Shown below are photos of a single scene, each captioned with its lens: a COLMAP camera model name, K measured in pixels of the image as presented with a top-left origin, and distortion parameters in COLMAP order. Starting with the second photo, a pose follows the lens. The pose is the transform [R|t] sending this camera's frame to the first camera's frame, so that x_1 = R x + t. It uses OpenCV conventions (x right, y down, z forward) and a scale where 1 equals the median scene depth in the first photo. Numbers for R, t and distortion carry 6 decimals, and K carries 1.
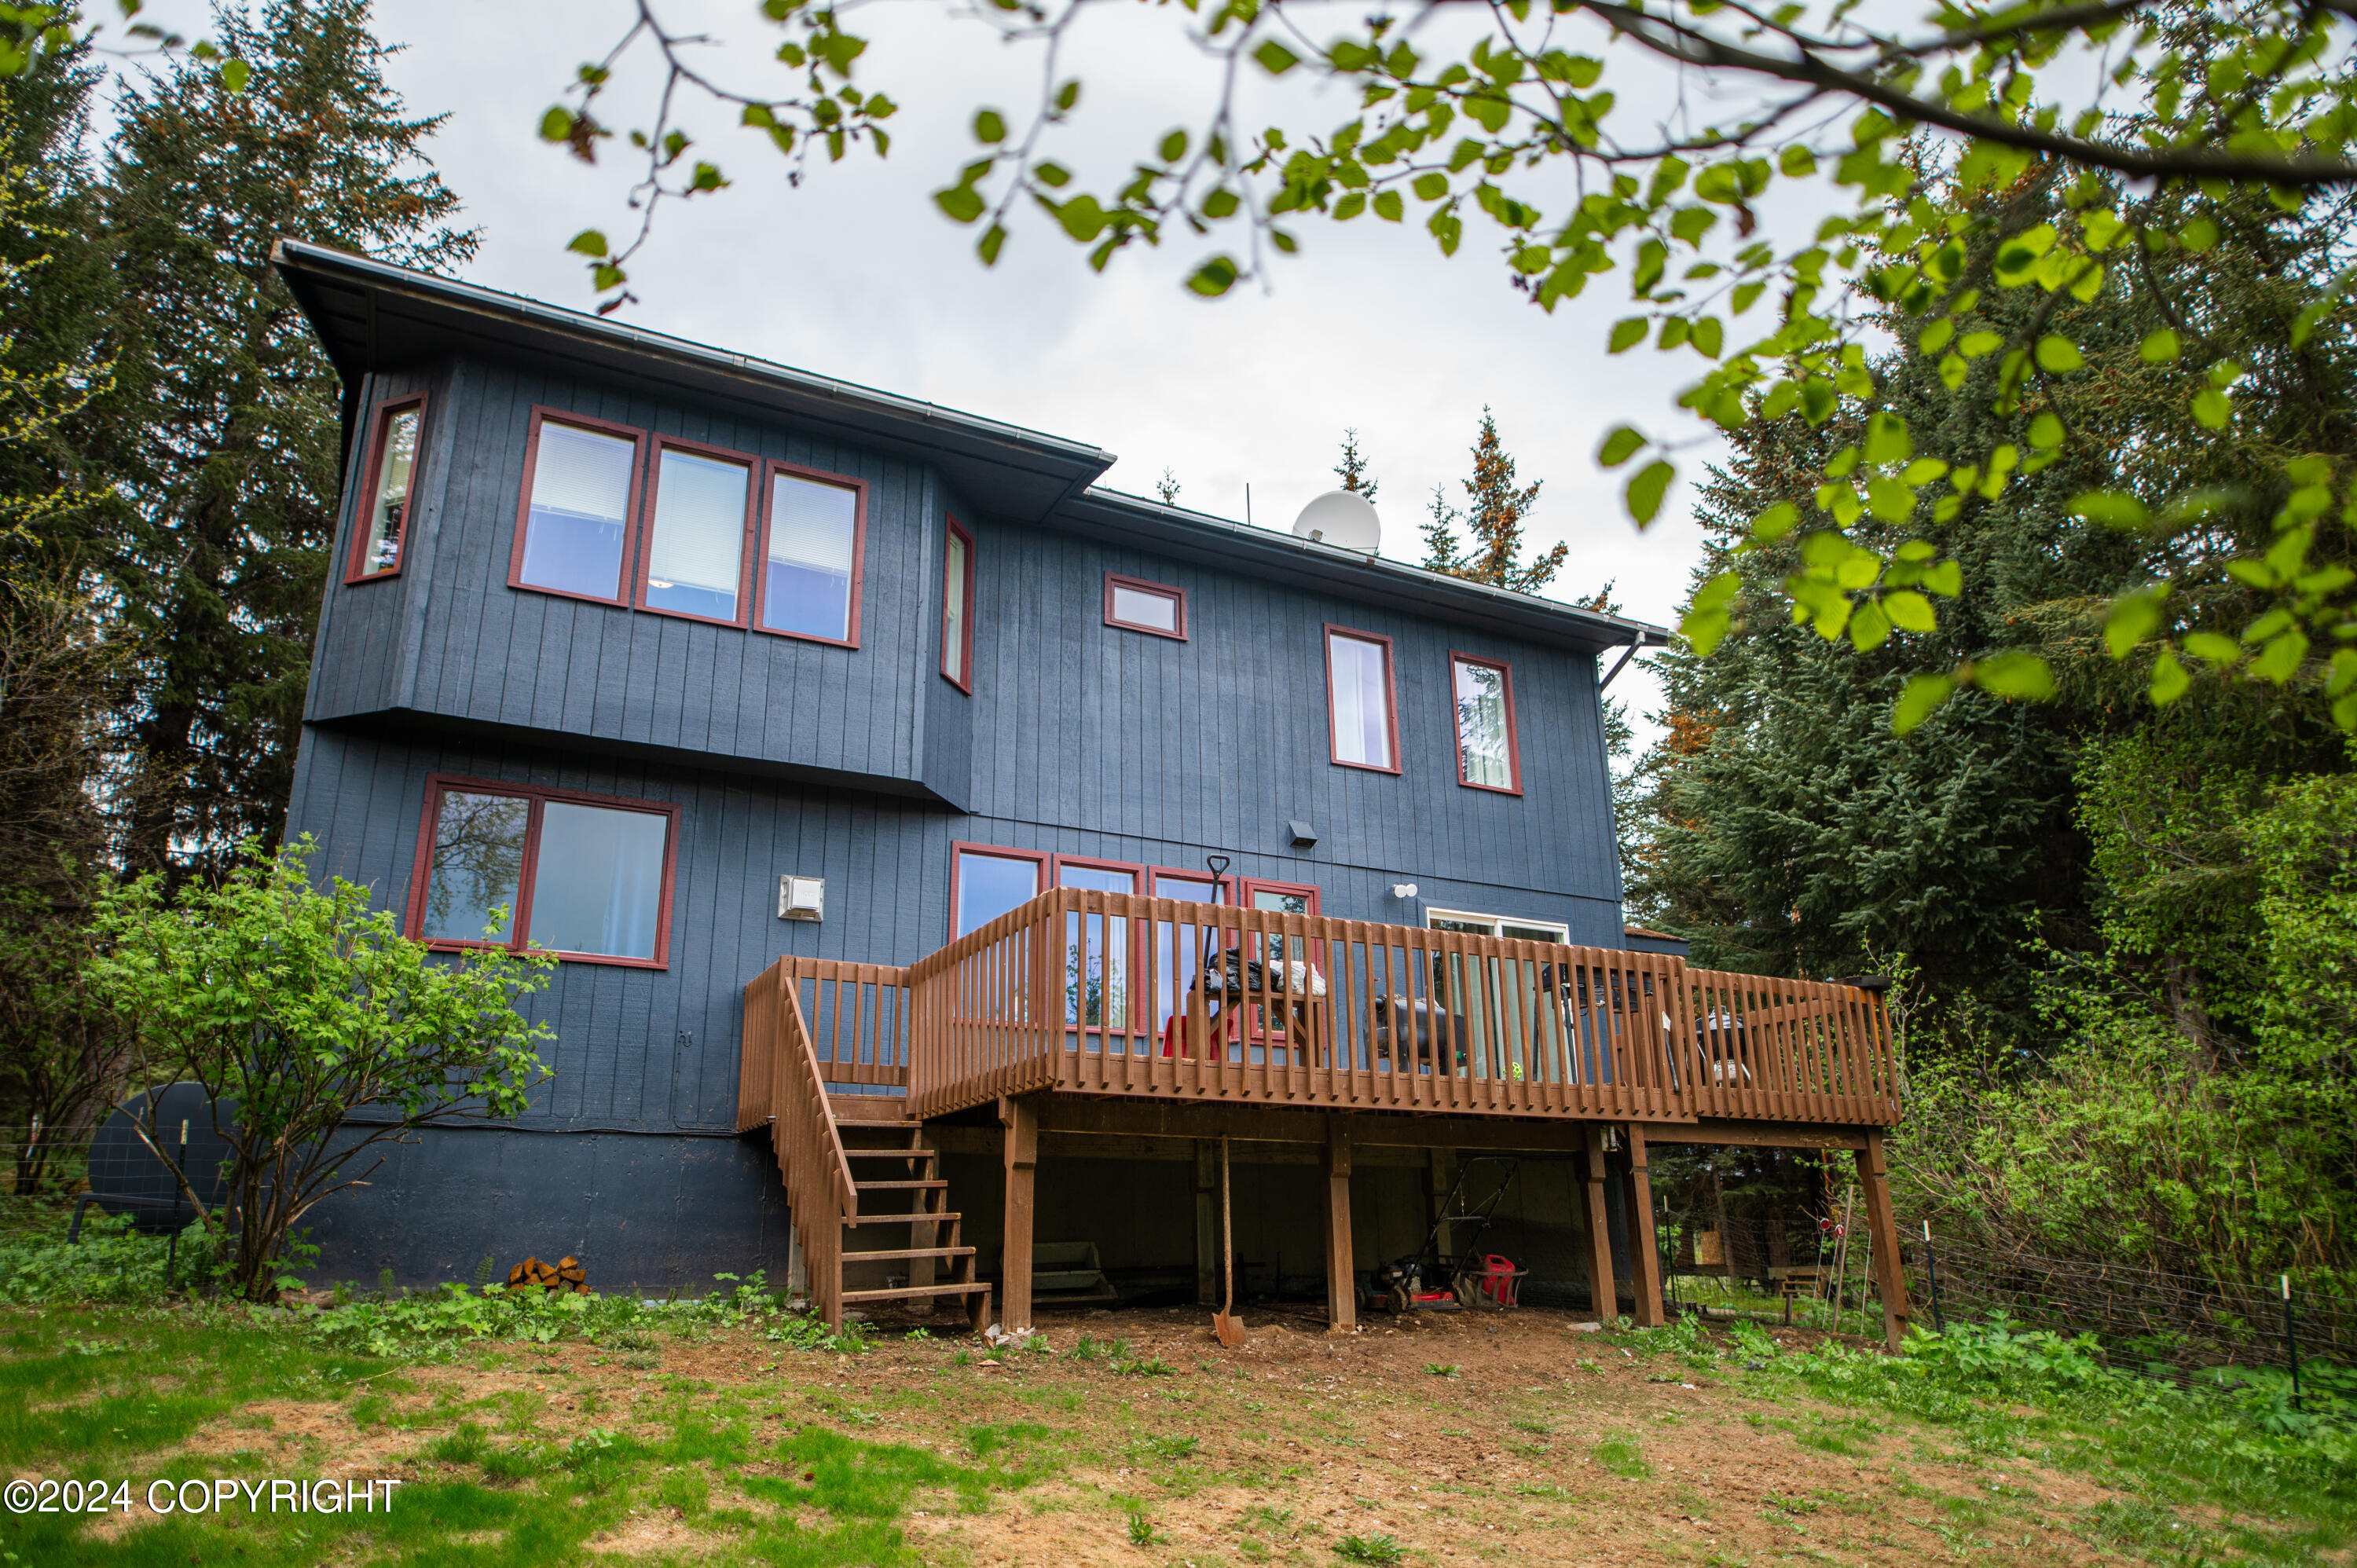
lens RADIAL K [[1529.3, 0, 1178.5], [0, 1529.3, 784.0], [0, 0, 1]] dist [0.011196, 0.001953]
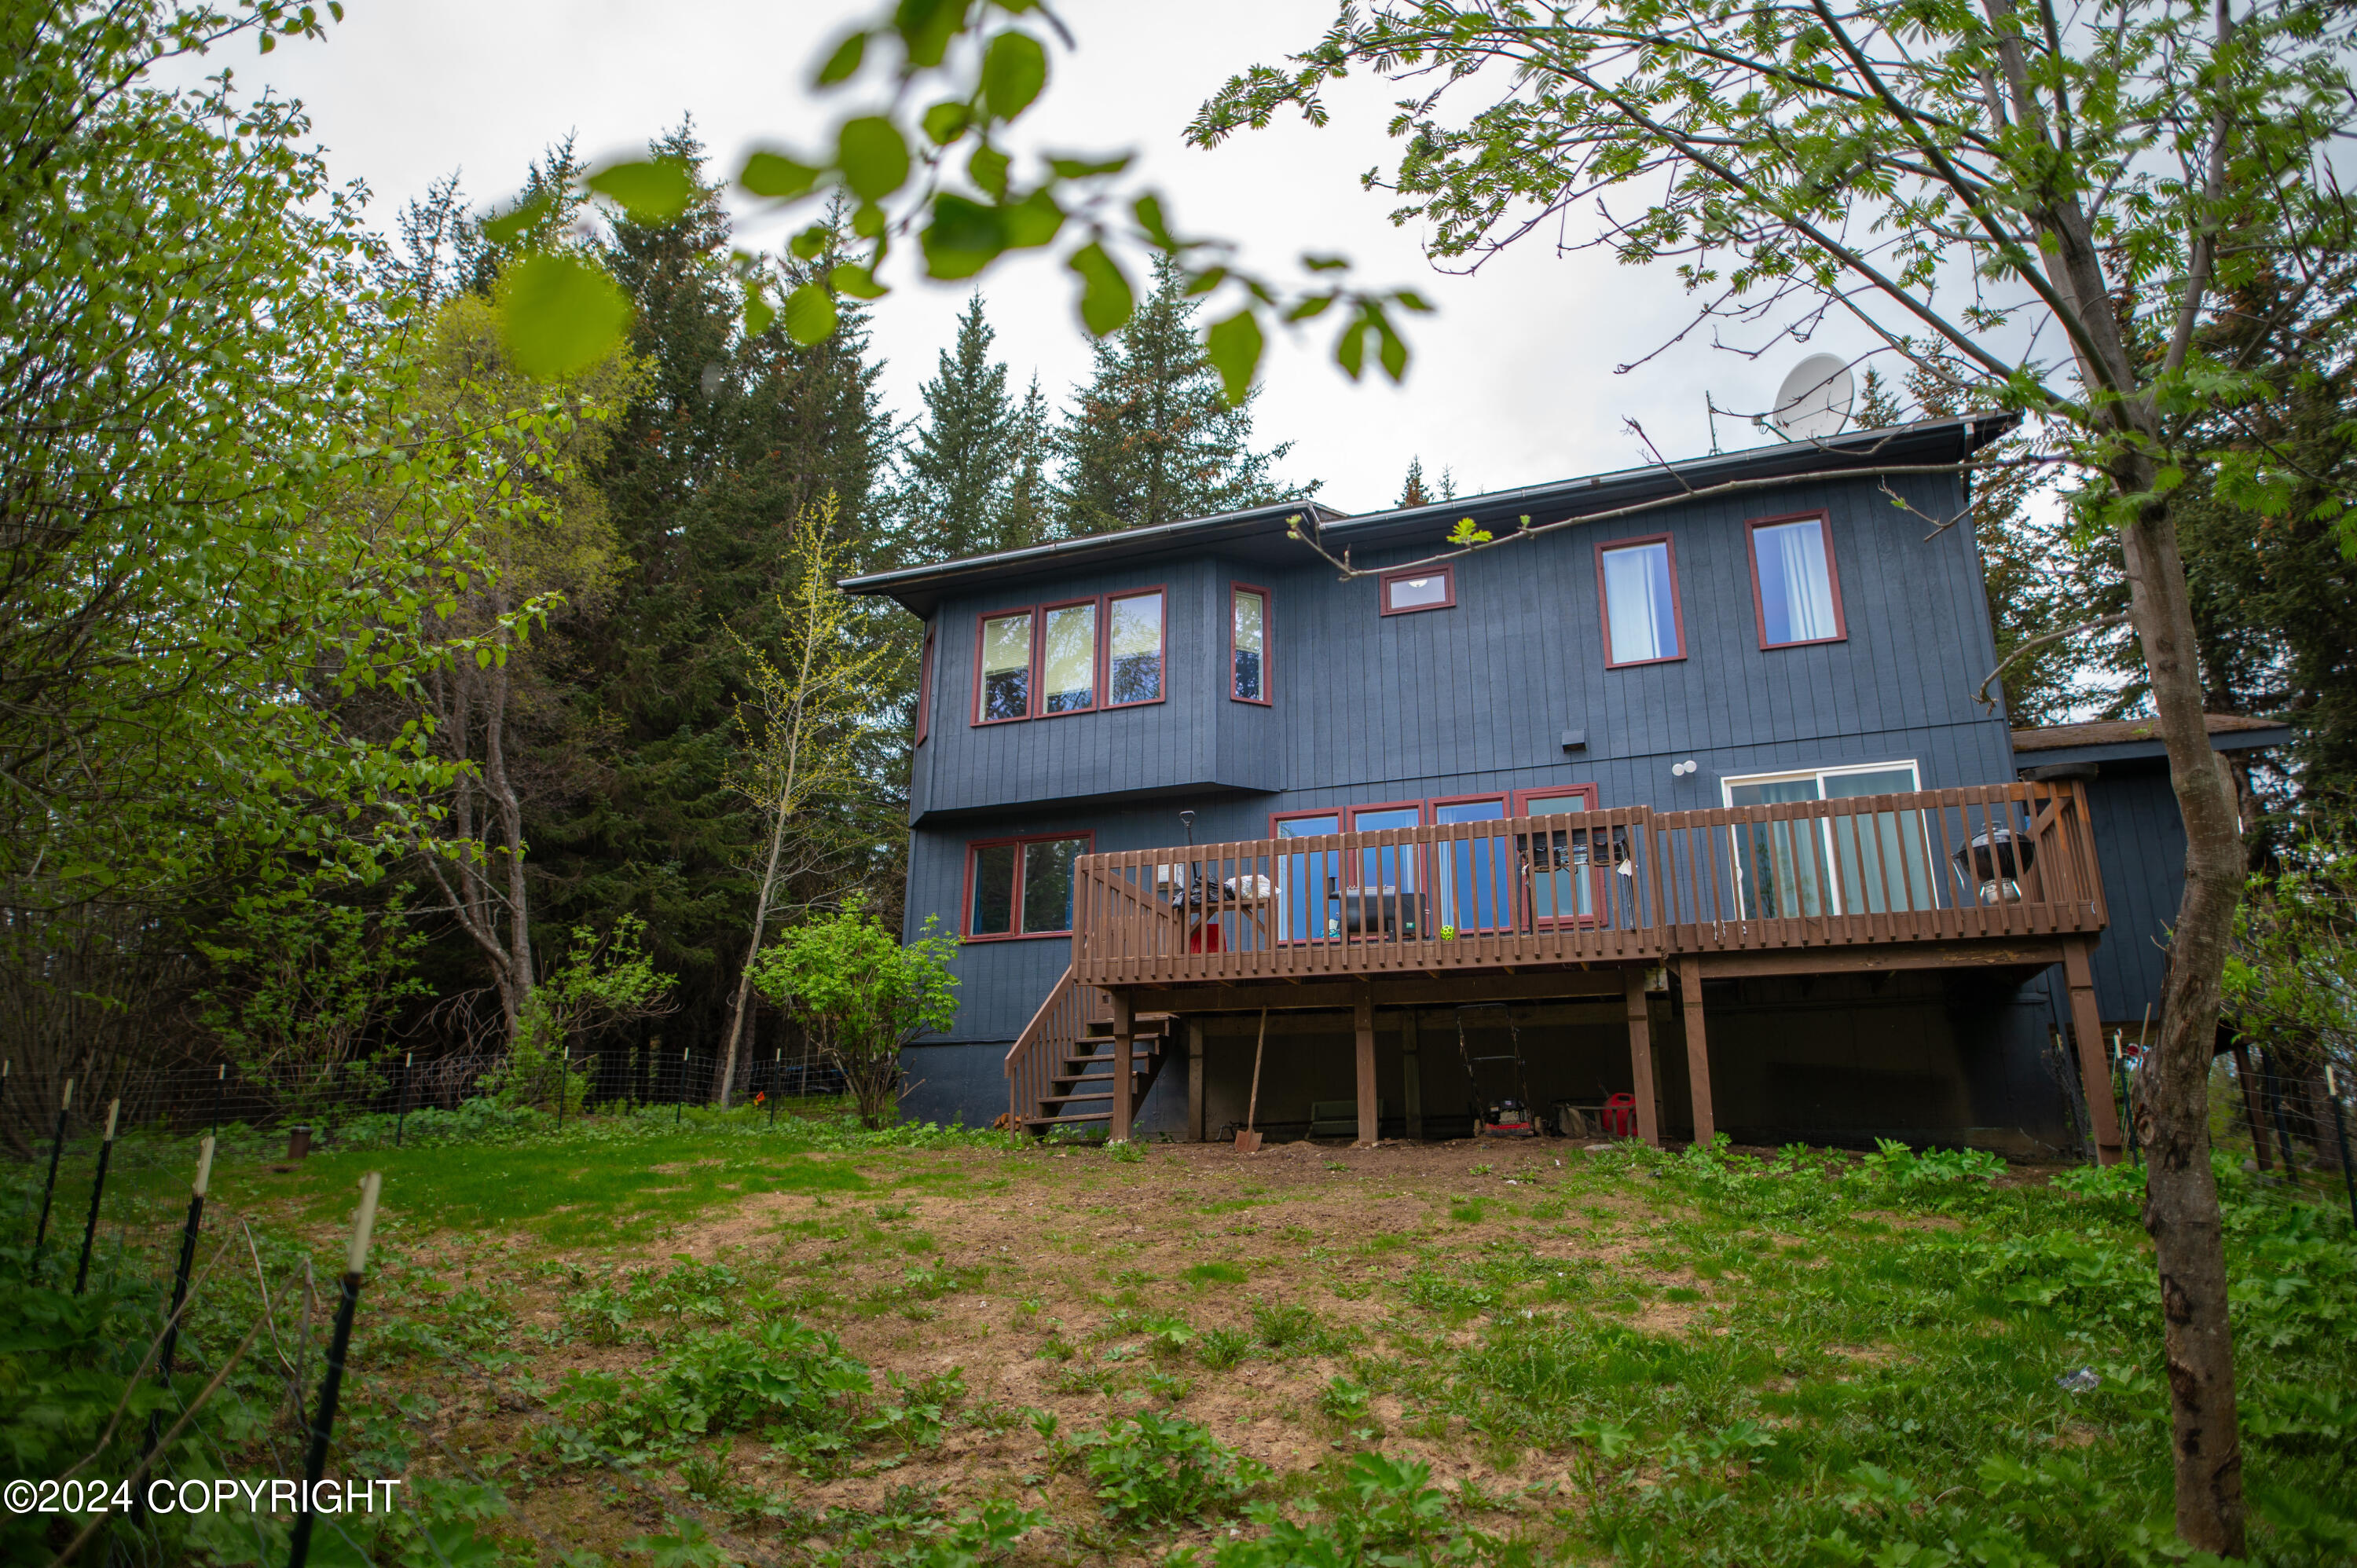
lens RADIAL K [[1383.0, 0, 1178.5], [0, 1383.0, 784.0], [0, 0, 1]] dist [-0.001710, -0.000548]
pose [[0.650842, -0.203009, -0.731568, 0.633698], [0.218810, 0.972858, -0.075301, 0.077229], [0.726998, -0.111066, 0.677597, 0.090827]]
